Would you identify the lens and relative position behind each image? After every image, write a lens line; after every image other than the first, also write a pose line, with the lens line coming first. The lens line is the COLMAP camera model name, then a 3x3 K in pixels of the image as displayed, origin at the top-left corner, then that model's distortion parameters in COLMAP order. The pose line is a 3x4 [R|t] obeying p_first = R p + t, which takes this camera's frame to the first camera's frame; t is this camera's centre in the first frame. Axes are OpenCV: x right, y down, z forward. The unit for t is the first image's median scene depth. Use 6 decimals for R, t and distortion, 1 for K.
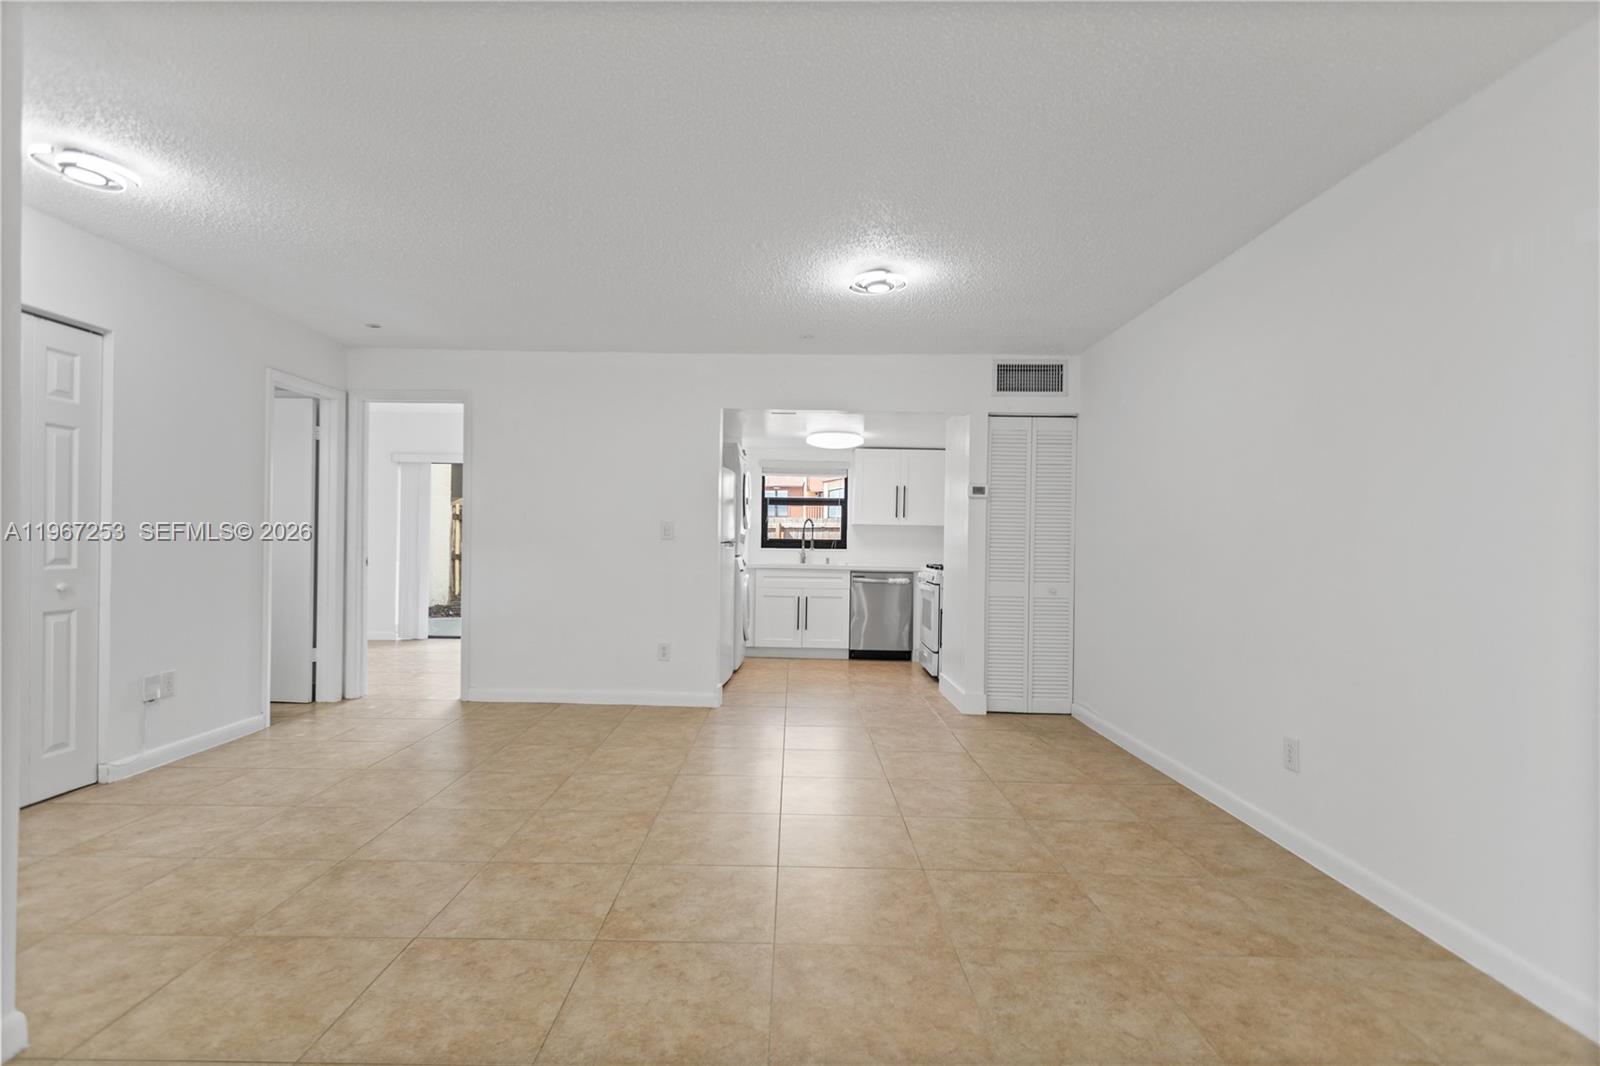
lens RADIAL K [[757.8, 0, 790.3], [0, 757.8, 540.5], [0, 0, 1]] dist [0.003428, 0.001752]
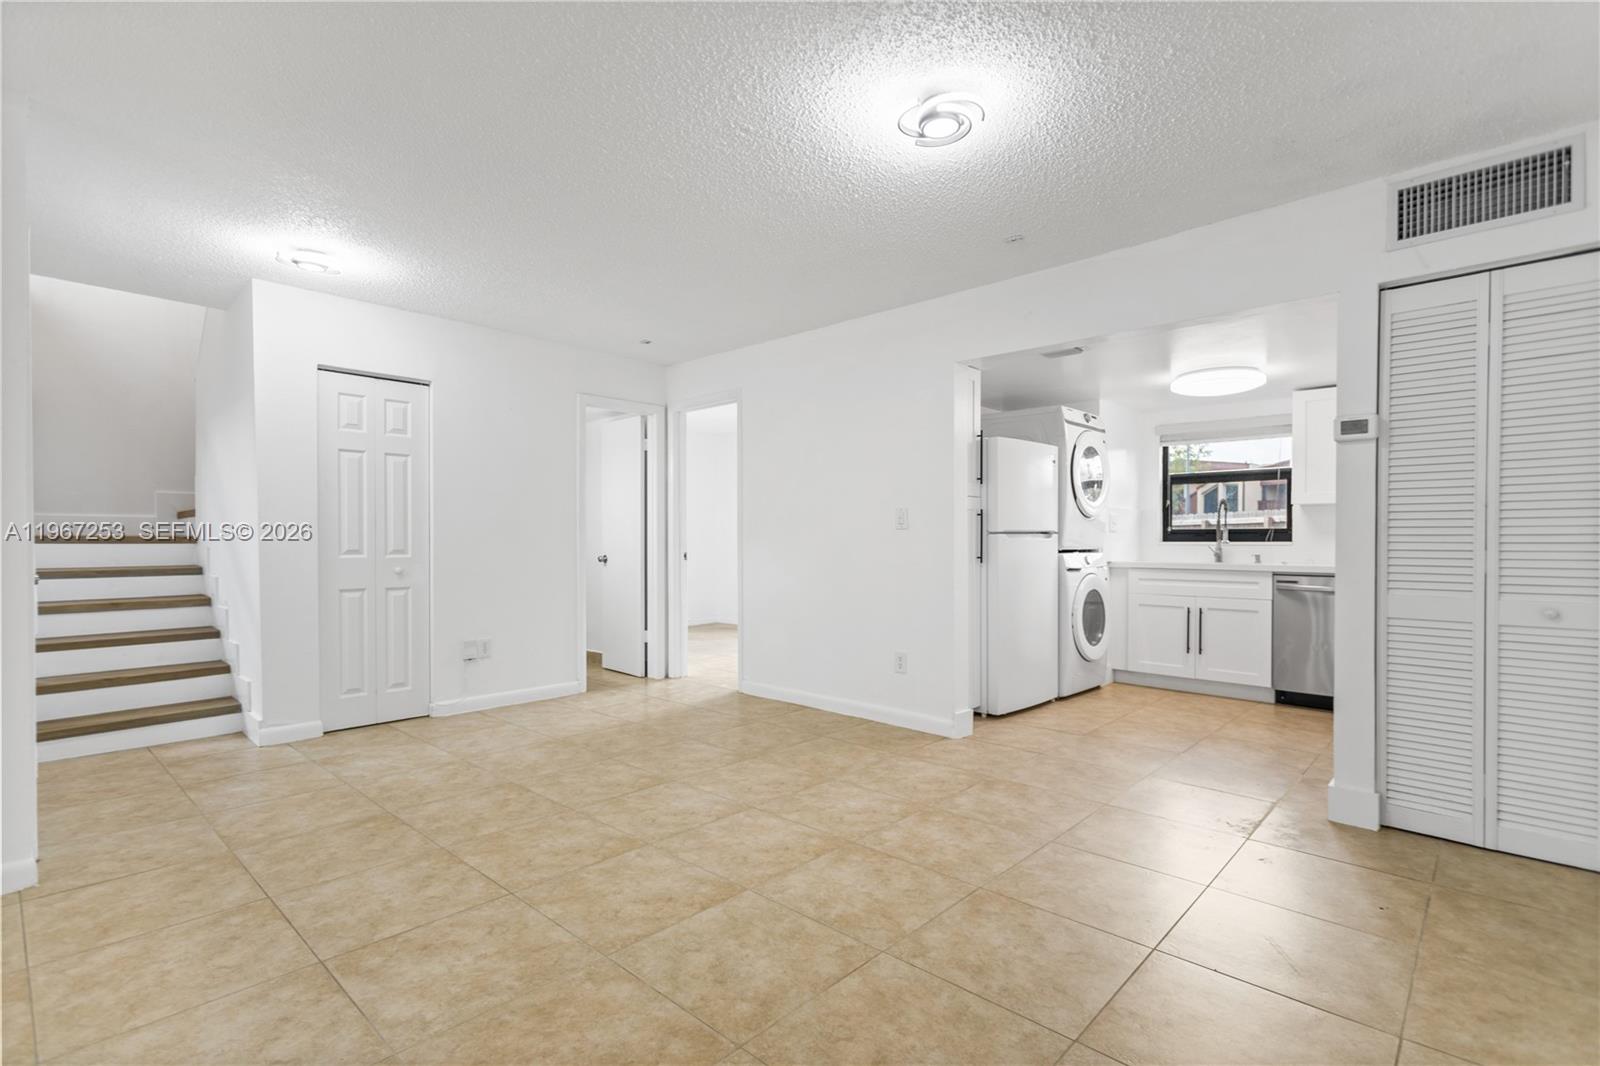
lens RADIAL K [[757.8, 0, 790.3], [0, 757.8, 542.9], [0, 0, 1]] dist [0.003428, 0.001752]
pose [[0.731744, -0.013002, -0.681456, 0.325437], [0.011450, 0.999911, -0.006783, 0.018404], [0.681484, -0.002839, 0.731828, 0.304885]]
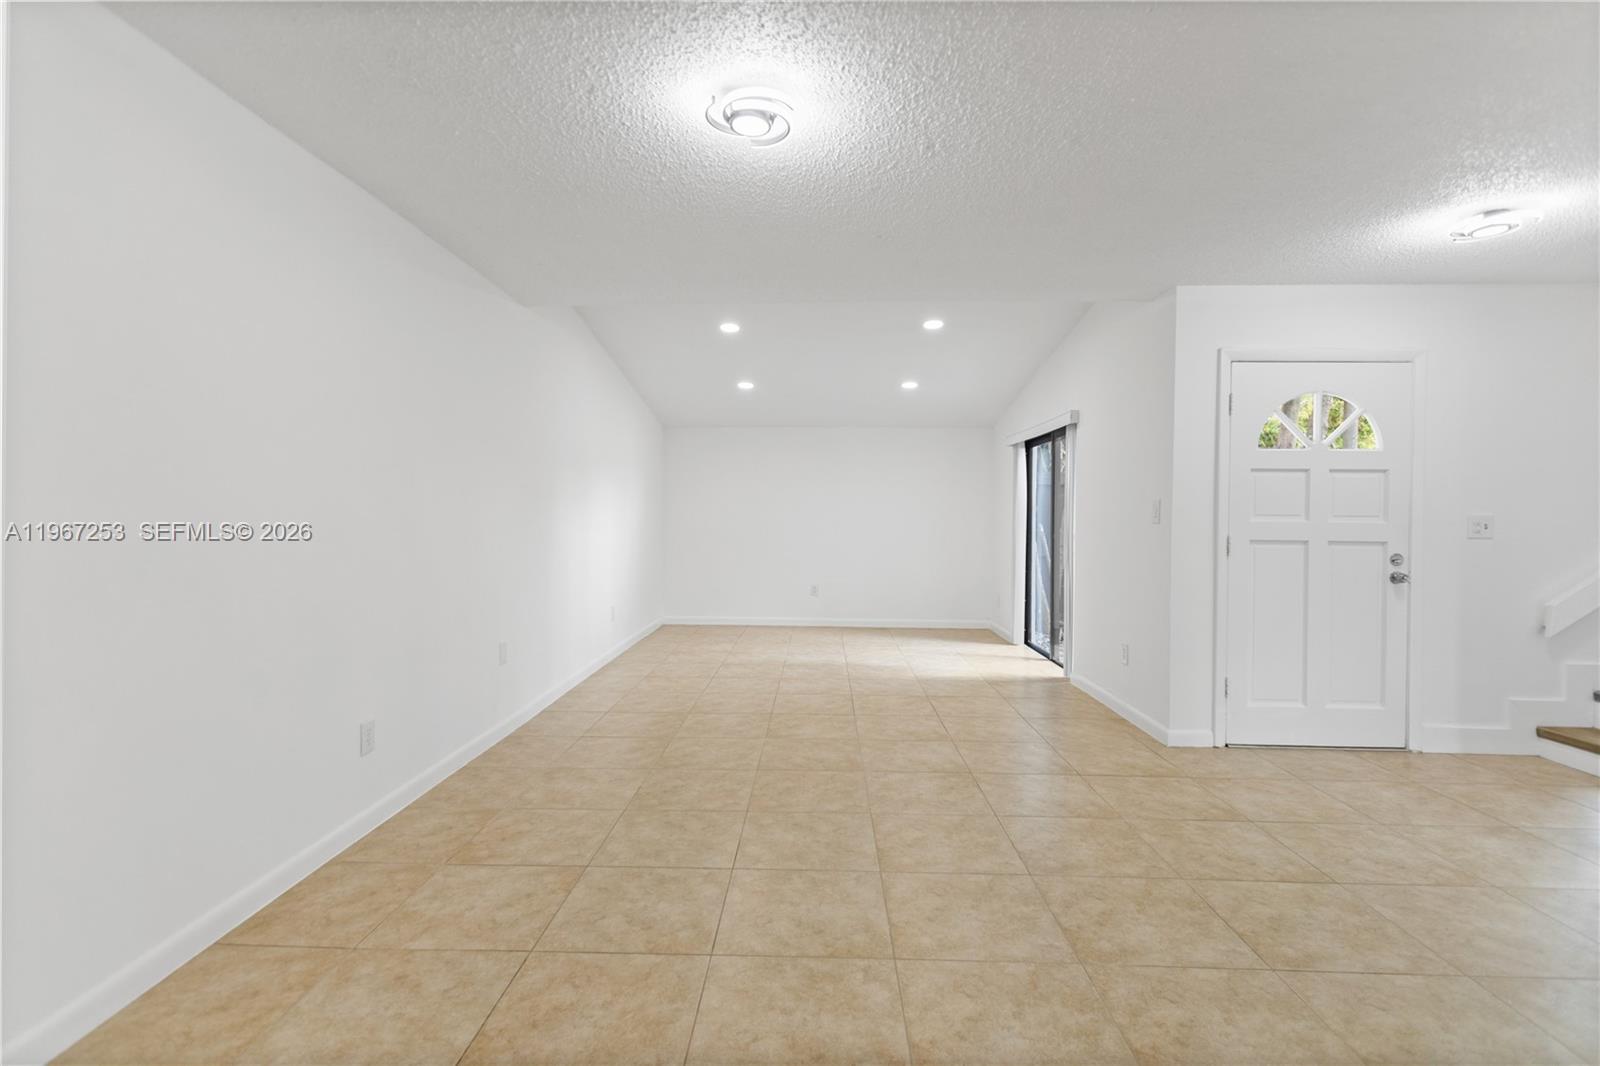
lens RADIAL K [[757.8, 0, 794.8], [0, 757.8, 523.6], [0, 0, 1]] dist [0.003428, 0.001752]
pose [[-0.999348, -0.021234, 0.029216, 0.039790], [-0.020911, 0.999717, 0.011319, -0.014474], [-0.029448, 0.010701, -0.999509, 1.132670]]
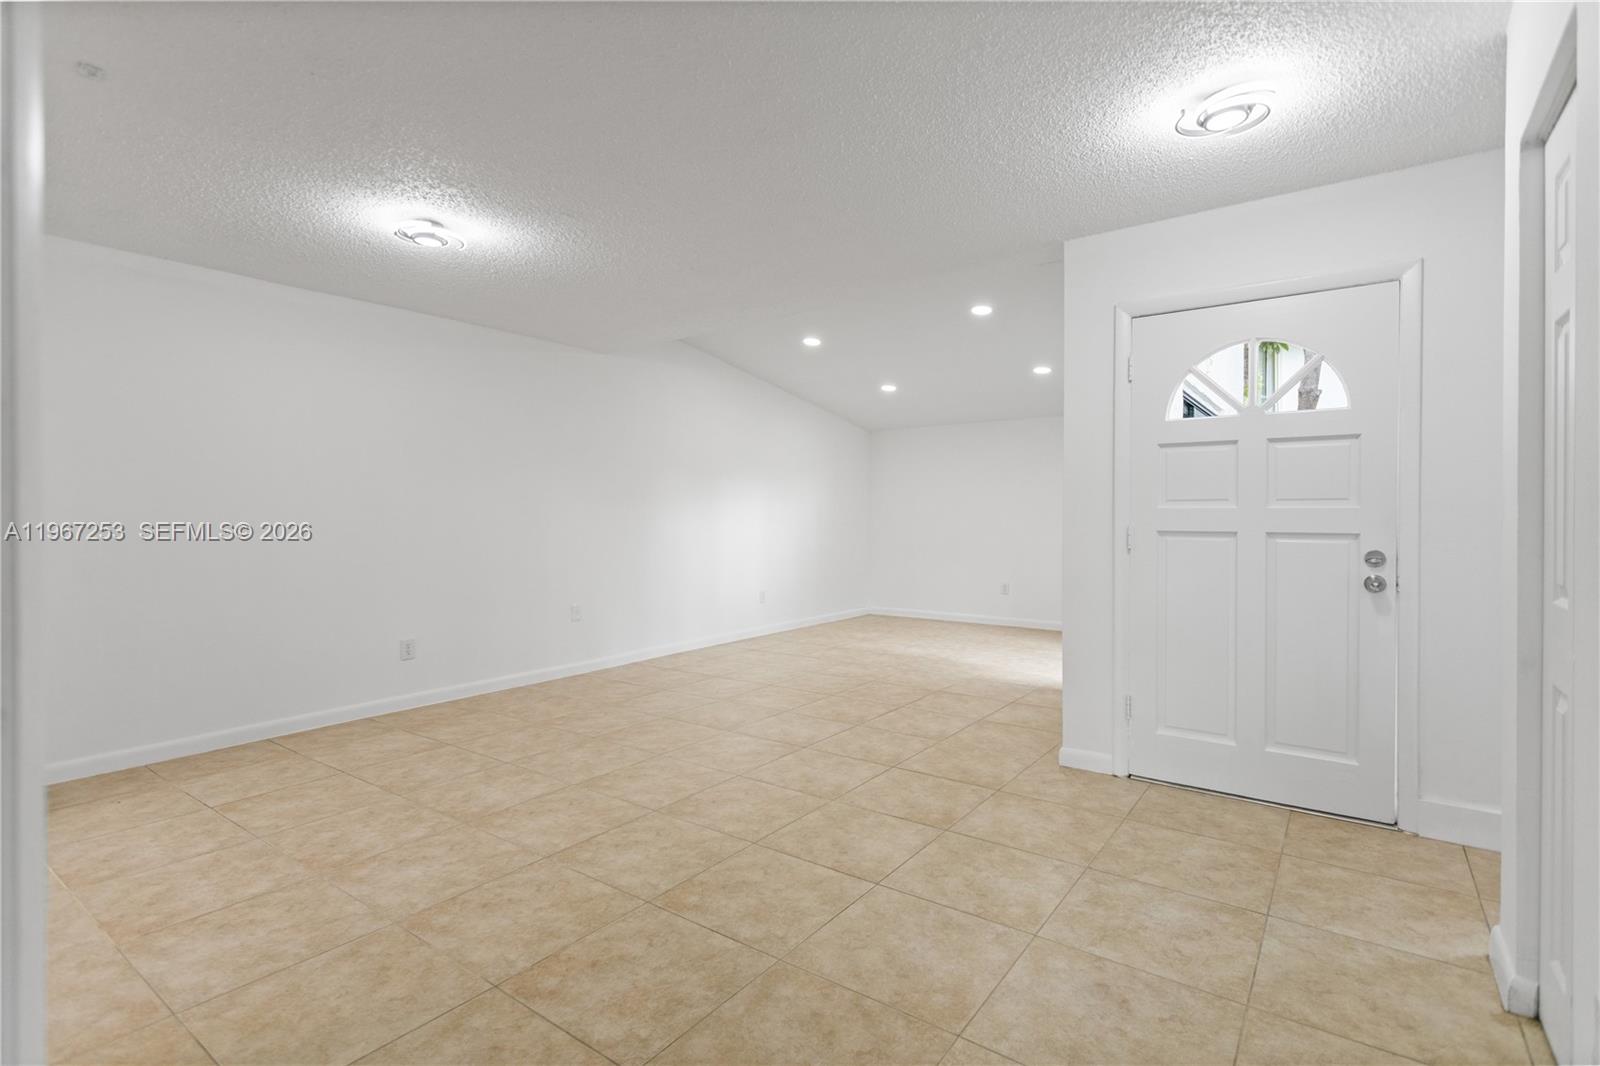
lens RADIAL K [[757.8, 0, 797.5], [0, 757.8, 522.0], [0, 0, 1]] dist [0.003428, 0.001752]
pose [[-0.809694, -0.016423, 0.586623, -0.542854], [-0.009269, 0.999842, 0.015197, -0.013273], [-0.586780, 0.006868, -0.809718, 1.037167]]
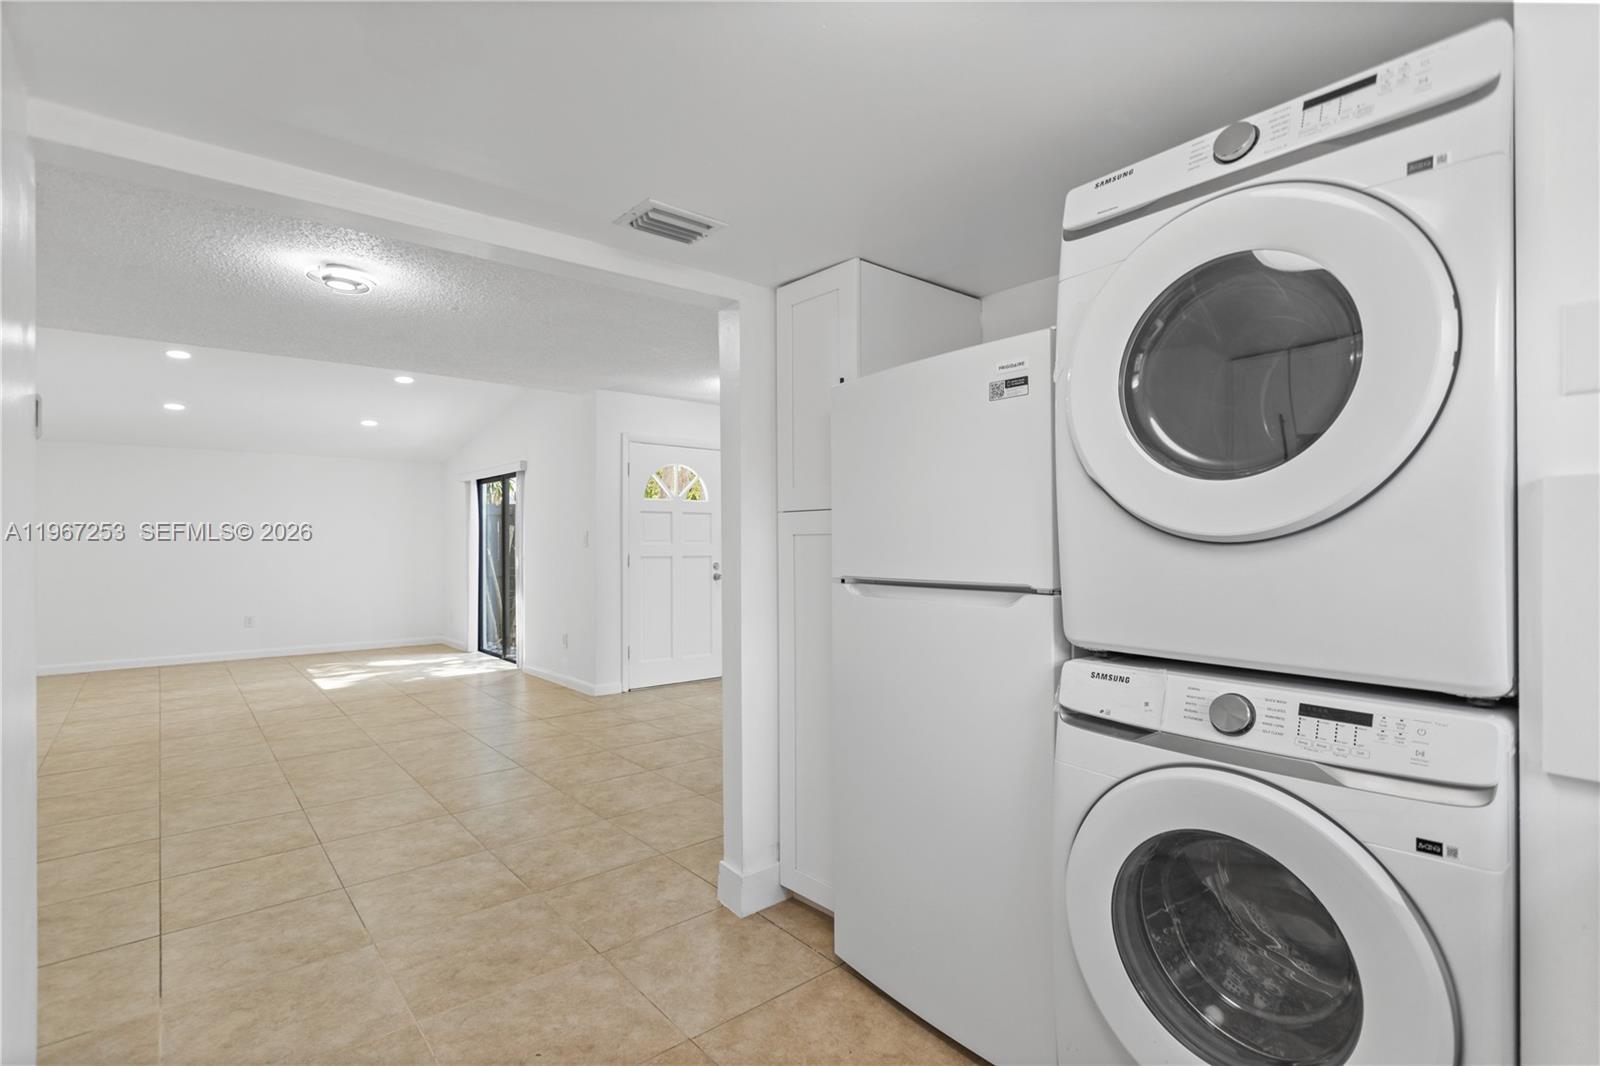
lens RADIAL K [[757.8, 0, 787.0], [0, 757.8, 532.9], [0, 0, 1]] dist [0.003428, 0.001752]
pose [[-0.769435, -0.018284, -0.638464, 0.198916], [-0.007705, 0.999783, -0.019346, -0.015396], [0.638679, -0.009966, -0.769409, 1.438002]]
